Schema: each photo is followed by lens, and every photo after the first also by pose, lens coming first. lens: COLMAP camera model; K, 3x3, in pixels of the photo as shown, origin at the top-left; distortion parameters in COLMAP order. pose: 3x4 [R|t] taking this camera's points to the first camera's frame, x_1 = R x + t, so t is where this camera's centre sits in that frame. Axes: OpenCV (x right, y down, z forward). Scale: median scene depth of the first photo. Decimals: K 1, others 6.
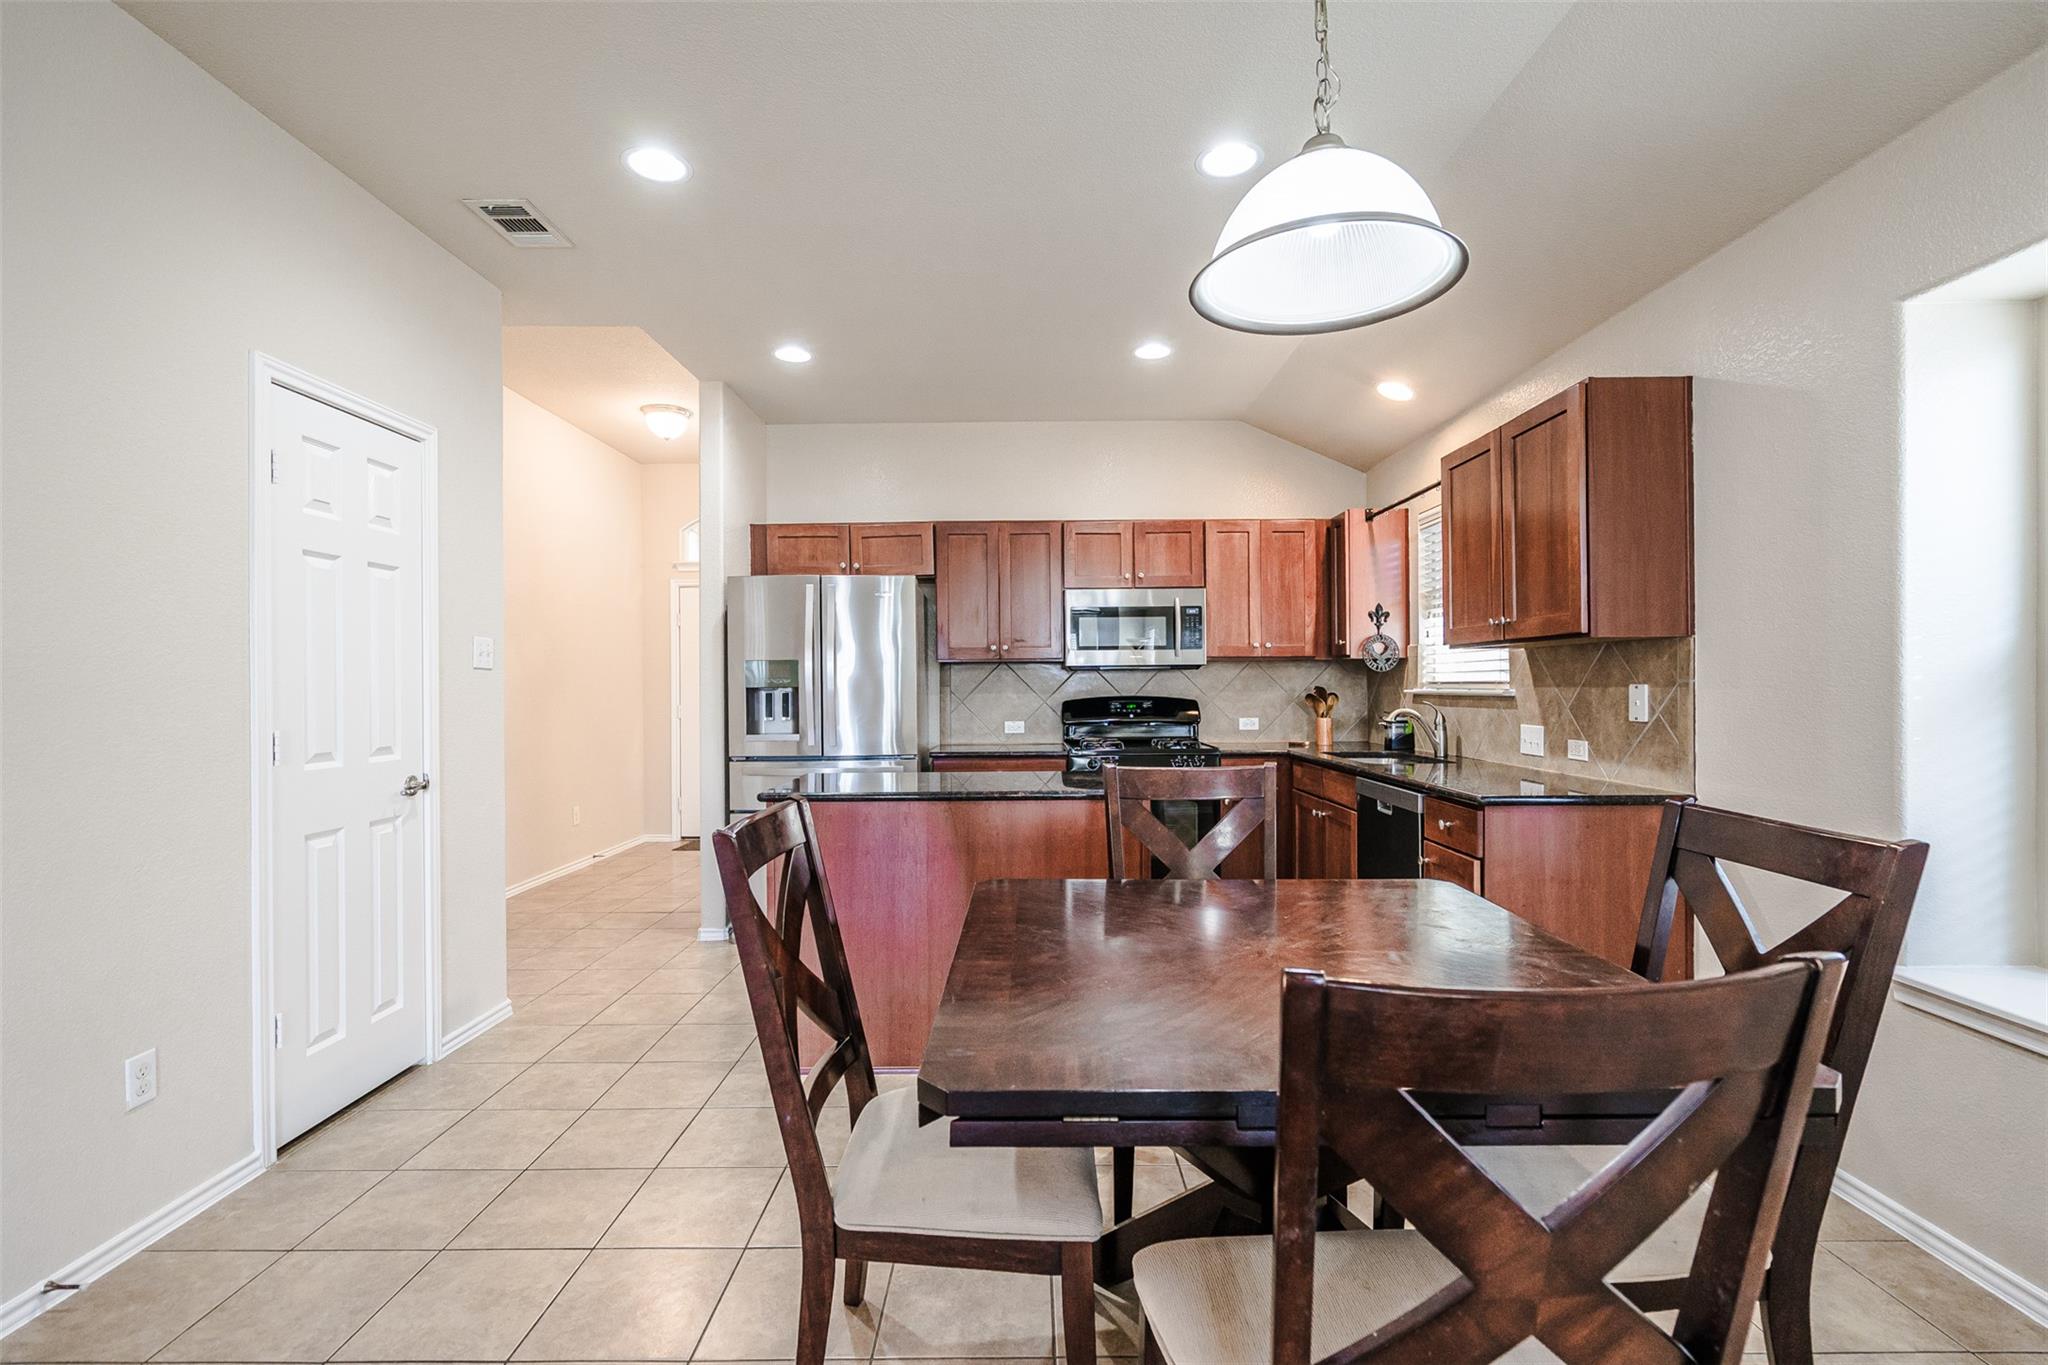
lens RADIAL K [[912.1, 0, 1029.0], [0, 912.1, 685.7], [0, 0, 1]] dist [-0.001004, -0.000068]
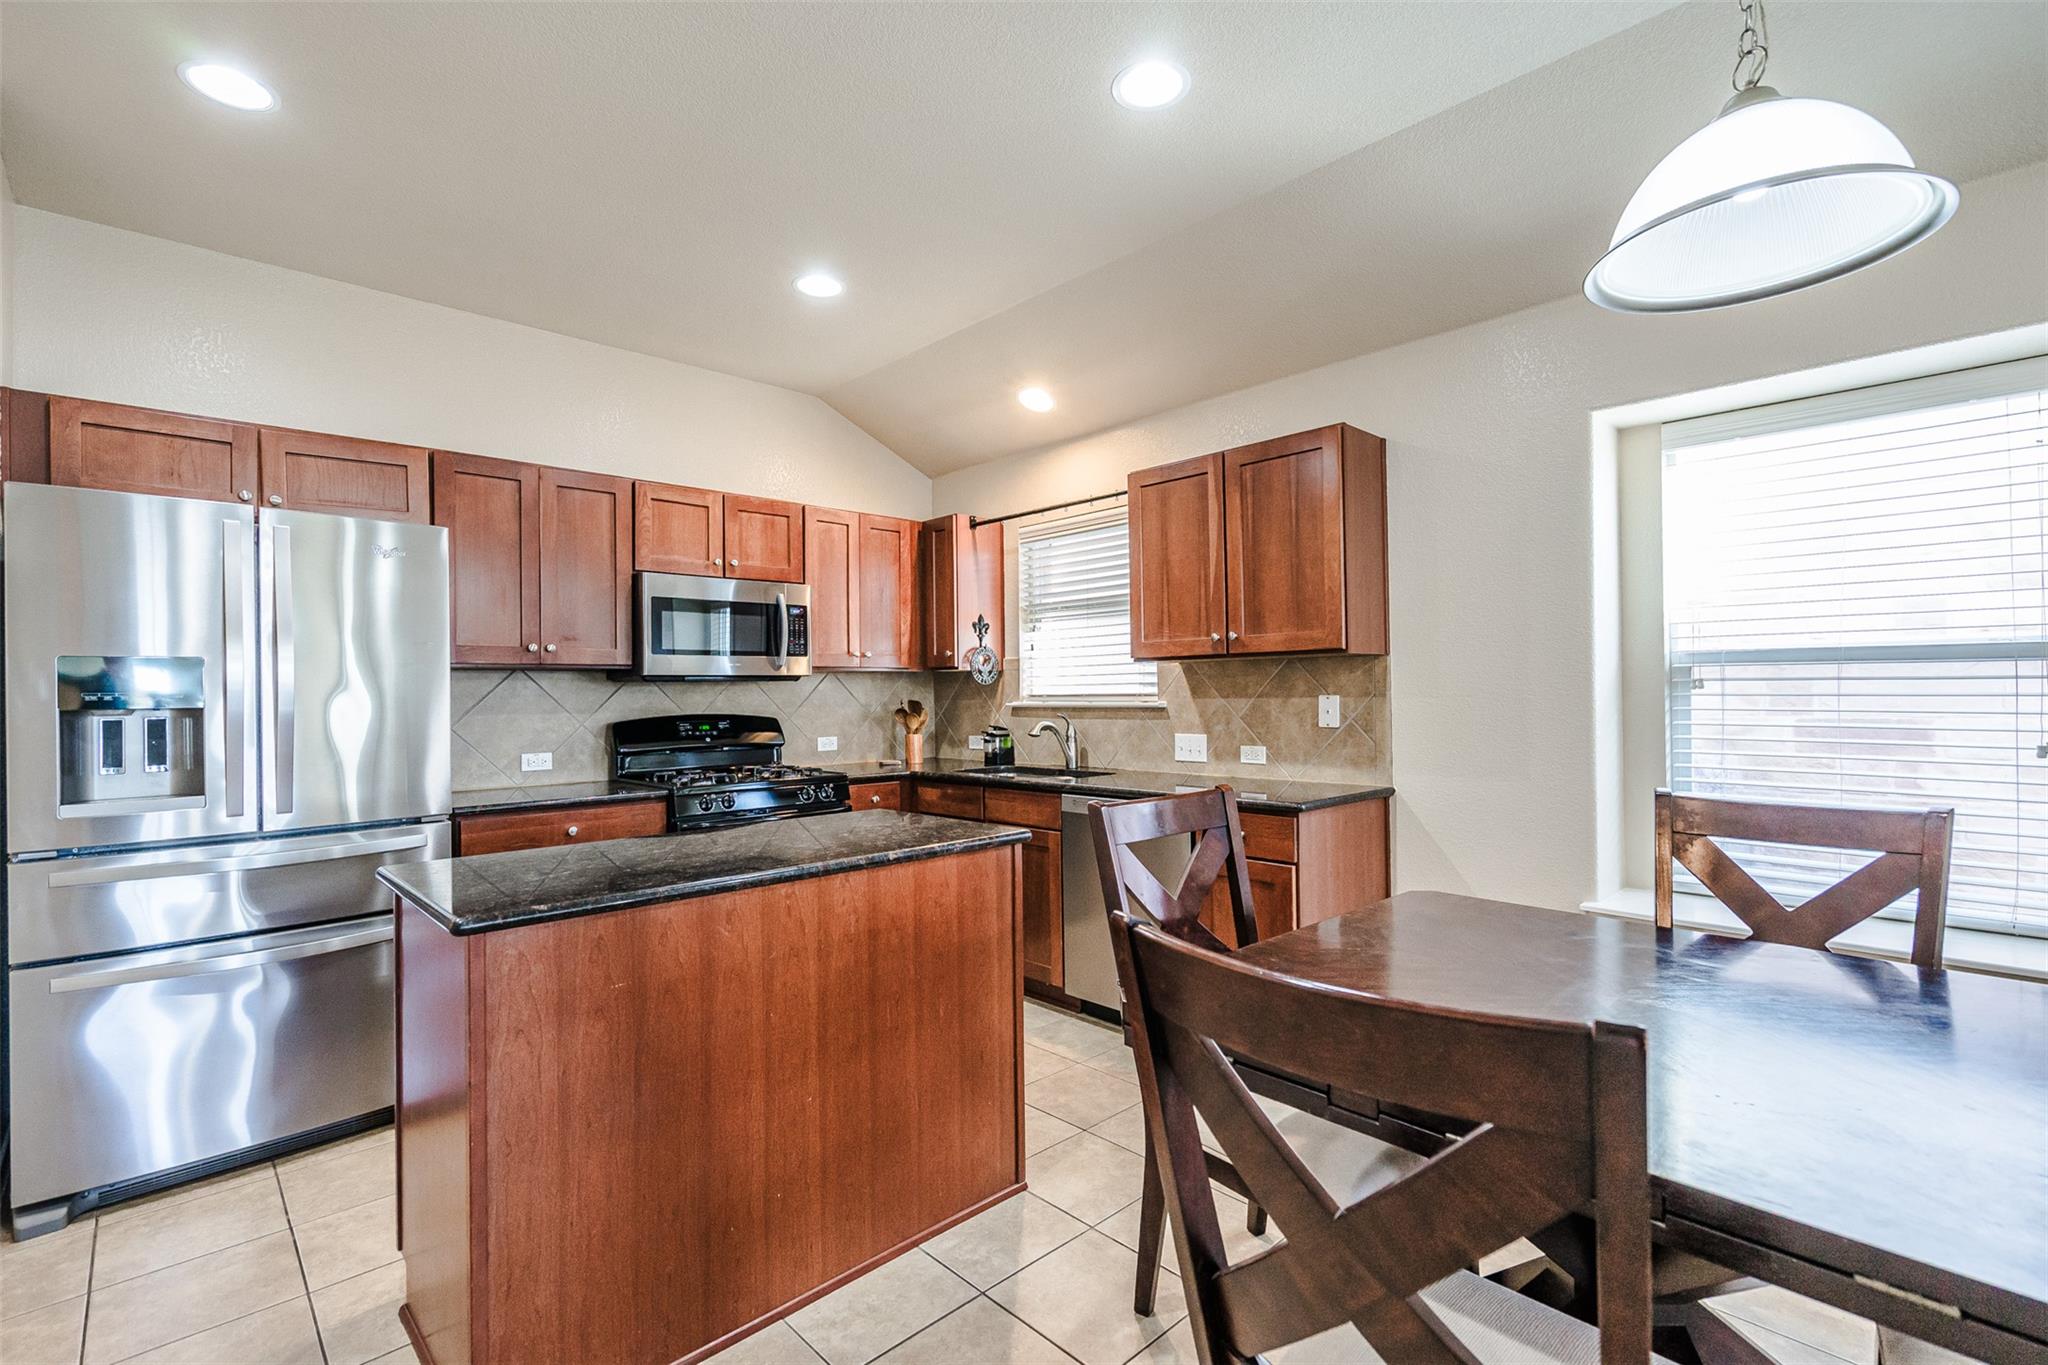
lens RADIAL K [[925.3, 0, 1021.2], [0, 925.3, 687.8], [0, 0, 1]] dist [-0.001552, -0.000292]
pose [[0.725574, 0.001878, 0.688142, -0.262497], [0.007919, 0.999907, -0.011078, -0.000556], [-0.688099, 0.013487, 0.725492, 0.256215]]
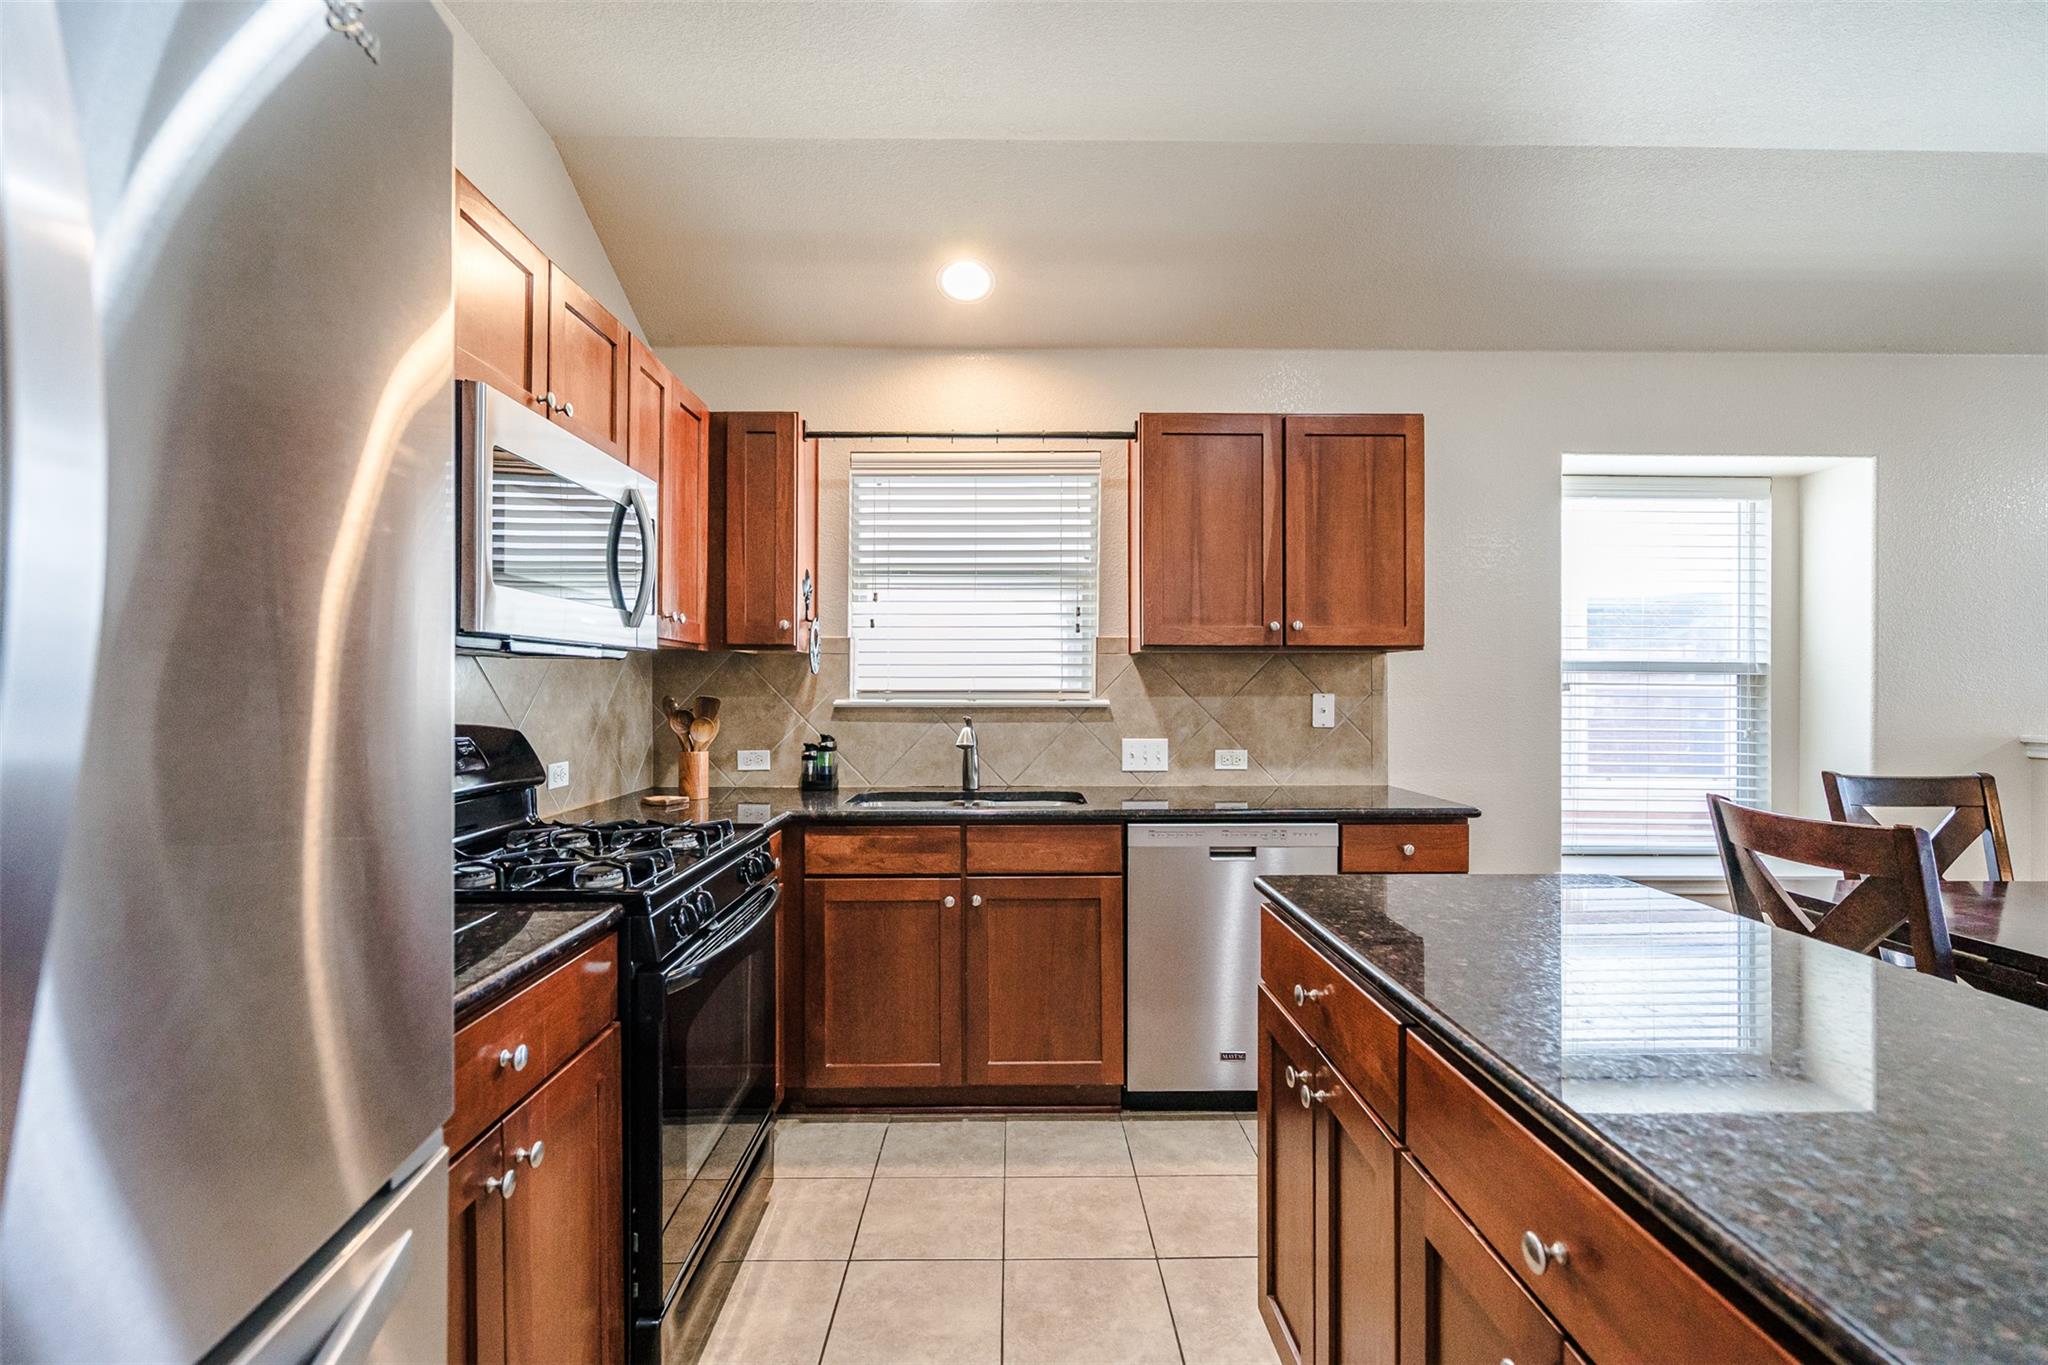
lens RADIAL K [[925.3, 0, 1021.2], [0, 925.3, 687.8], [0, 0, 1]] dist [-0.001552, -0.000292]
pose [[-0.012501, 0.006247, 0.999902, -0.279854], [0.000650, 0.999980, -0.006239, -0.001092], [-0.999922, 0.000572, -0.012505, 0.852697]]
